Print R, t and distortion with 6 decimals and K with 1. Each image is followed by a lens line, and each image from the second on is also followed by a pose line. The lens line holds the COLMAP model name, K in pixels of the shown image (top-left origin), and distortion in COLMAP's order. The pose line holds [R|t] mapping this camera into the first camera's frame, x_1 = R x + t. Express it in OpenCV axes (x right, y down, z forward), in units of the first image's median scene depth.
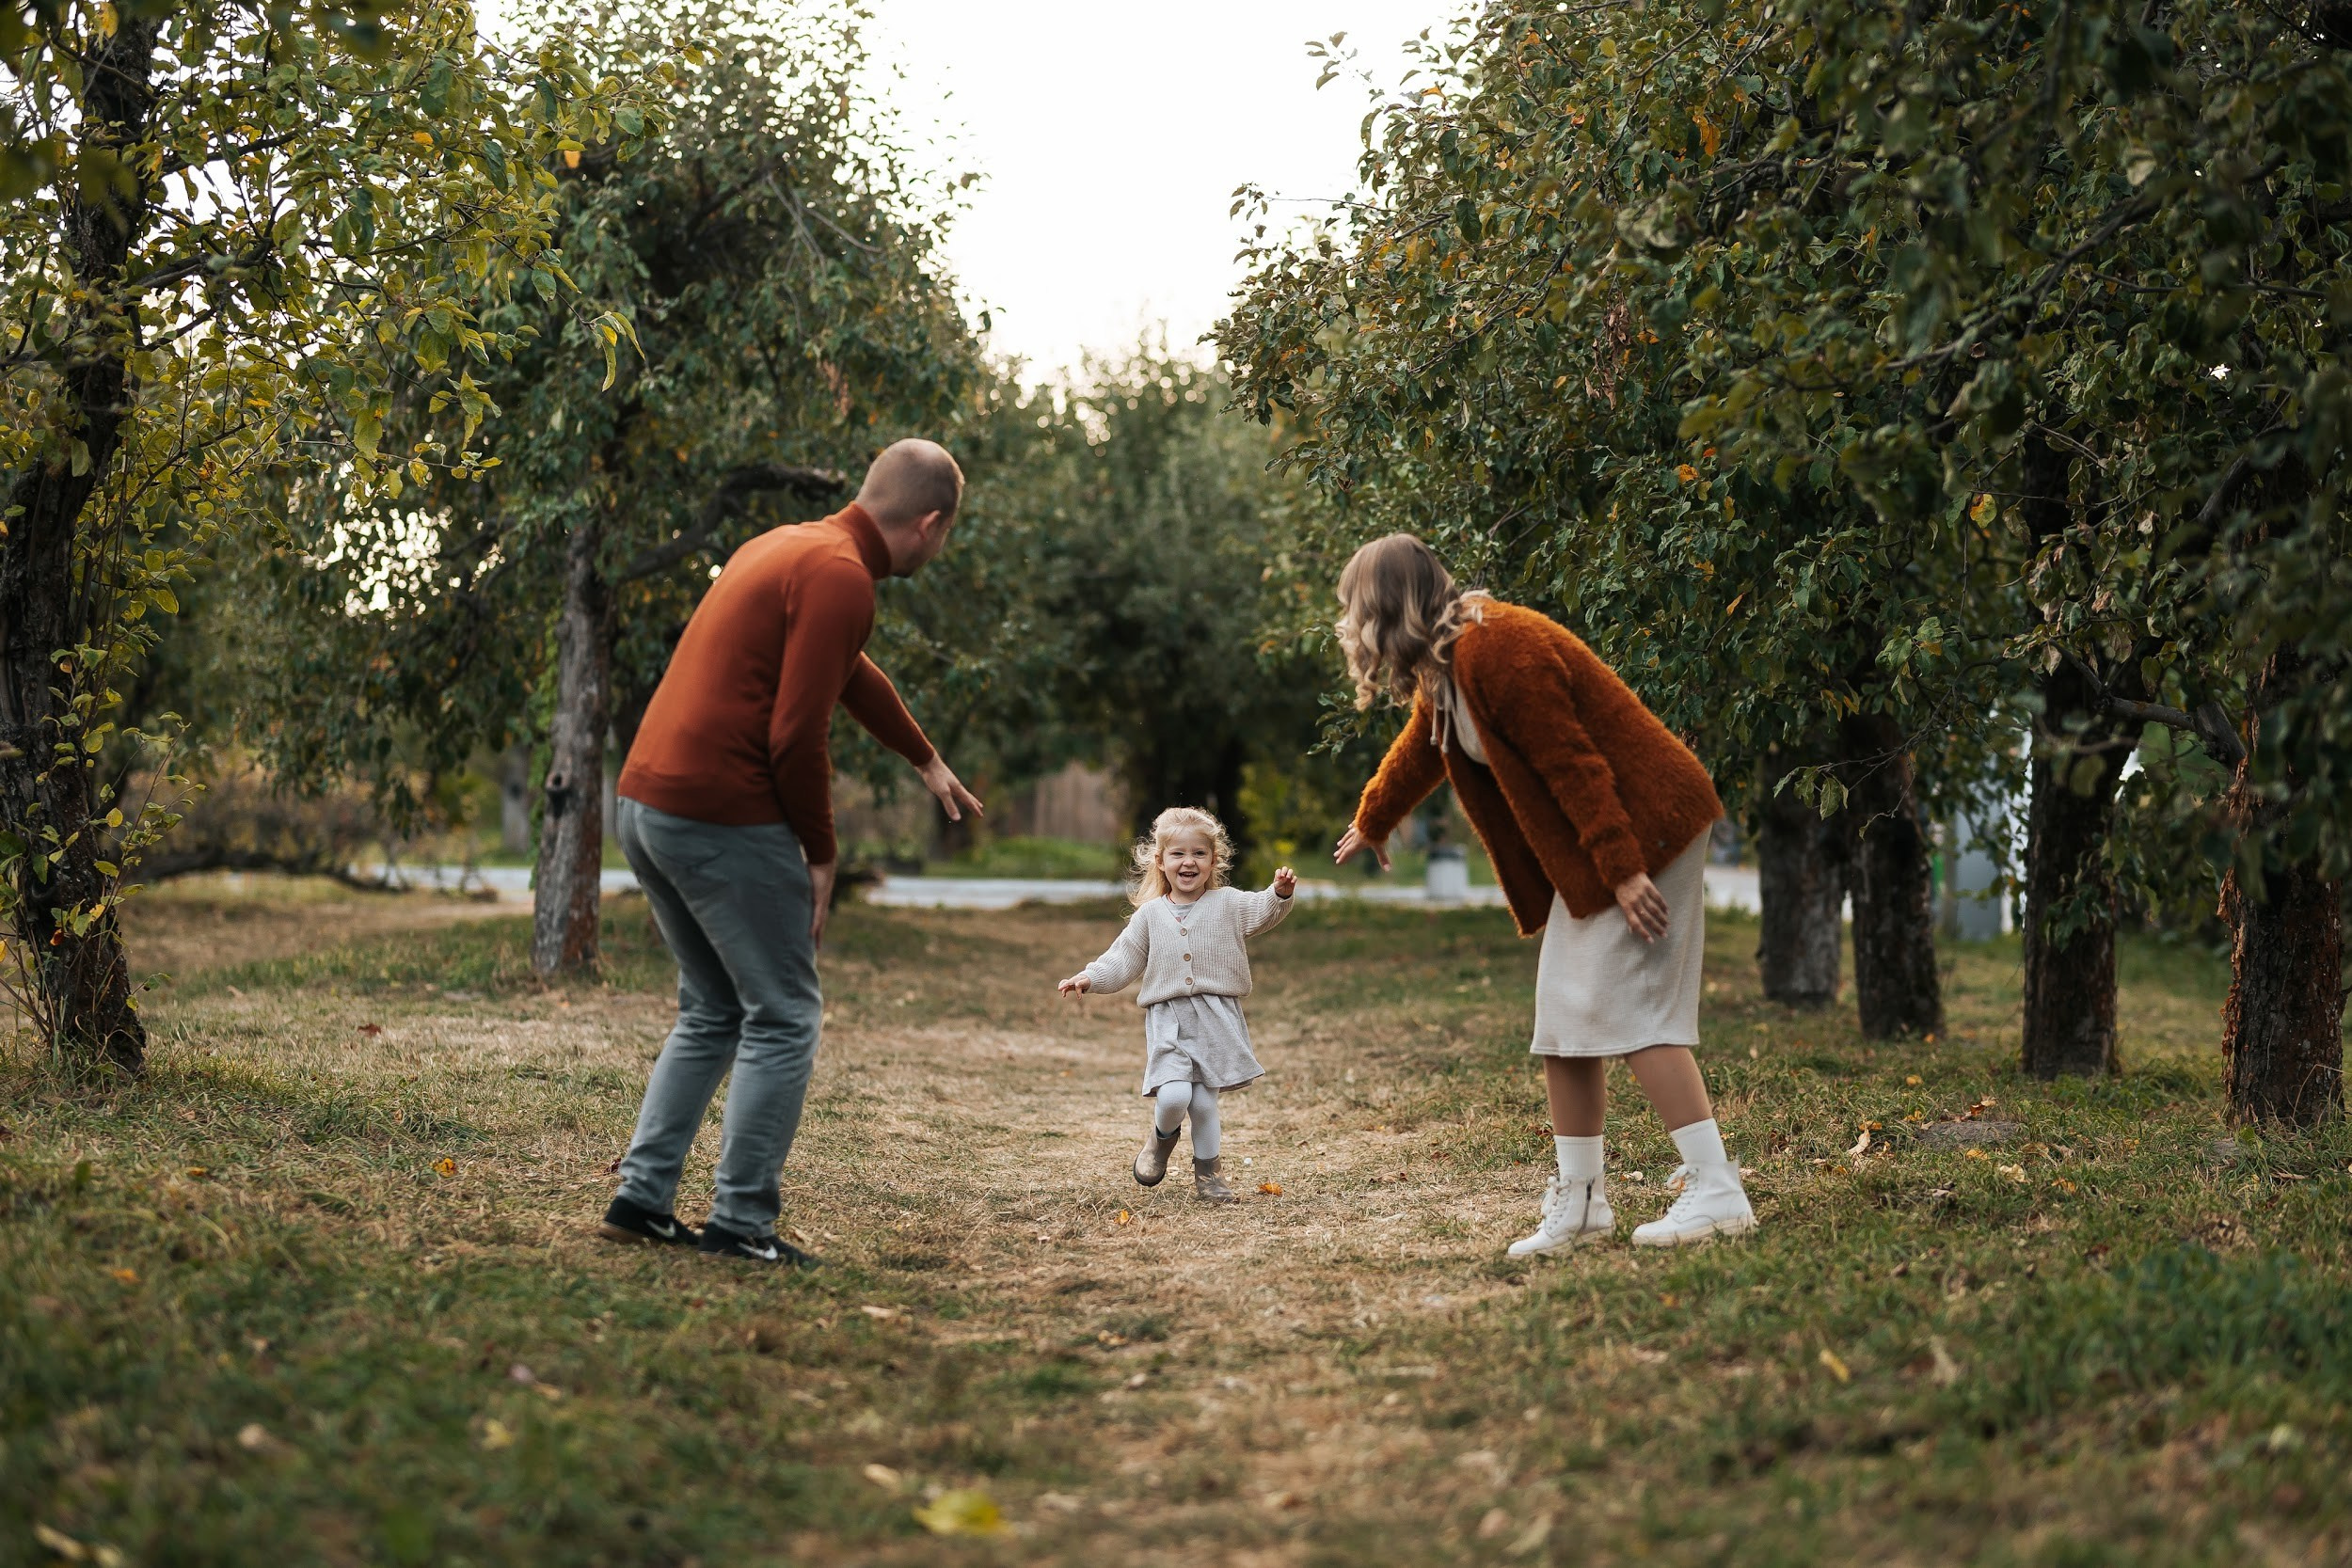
lens RADIAL K [[5238.0, 0, 1176.0], [0, 5238.0, 784.0], [0, 0, 1]] dist [-0.036634, -0.061885]
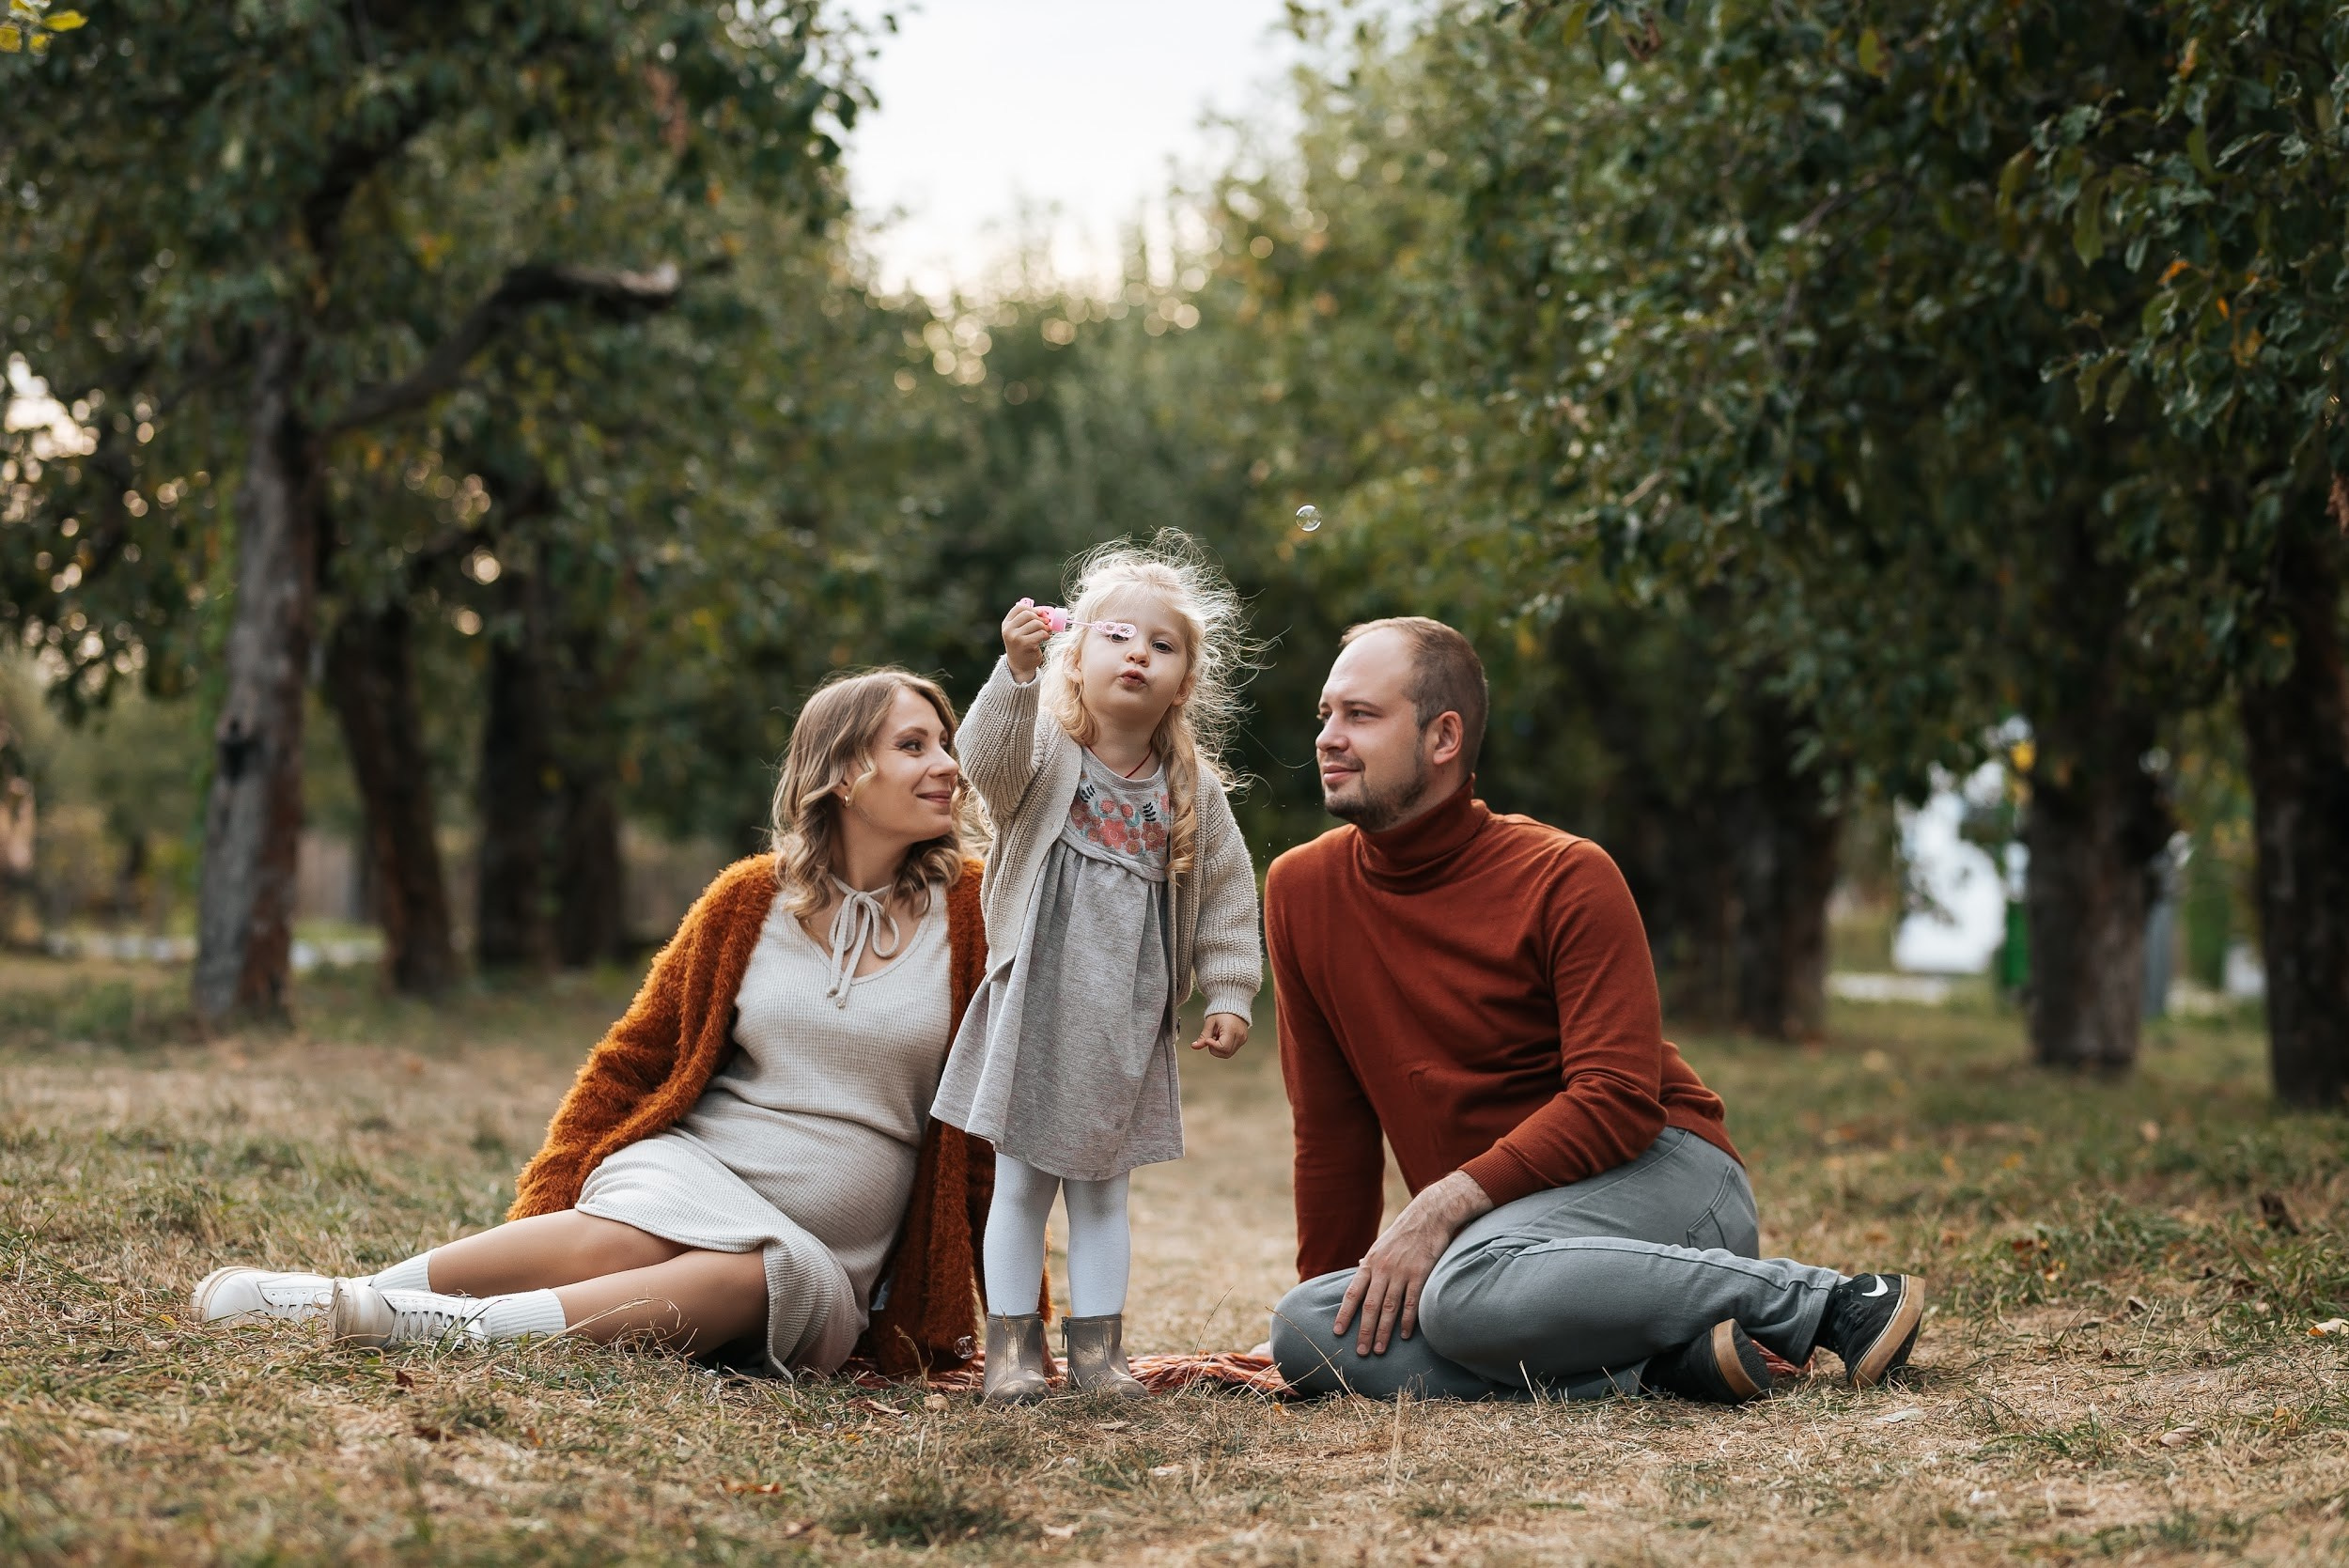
lens RADIAL K [[5231.5, 0, 1174.5], [0, 5231.5, 784.0], [0, 0, 1]] dist [-0.036634, -0.061885]
pose [[0.999027, 0.004751, 0.043843, -0.029668], [-0.003461, 0.999560, -0.029447, 0.026931], [-0.043964, 0.029267, 0.998604, 0.351194]]
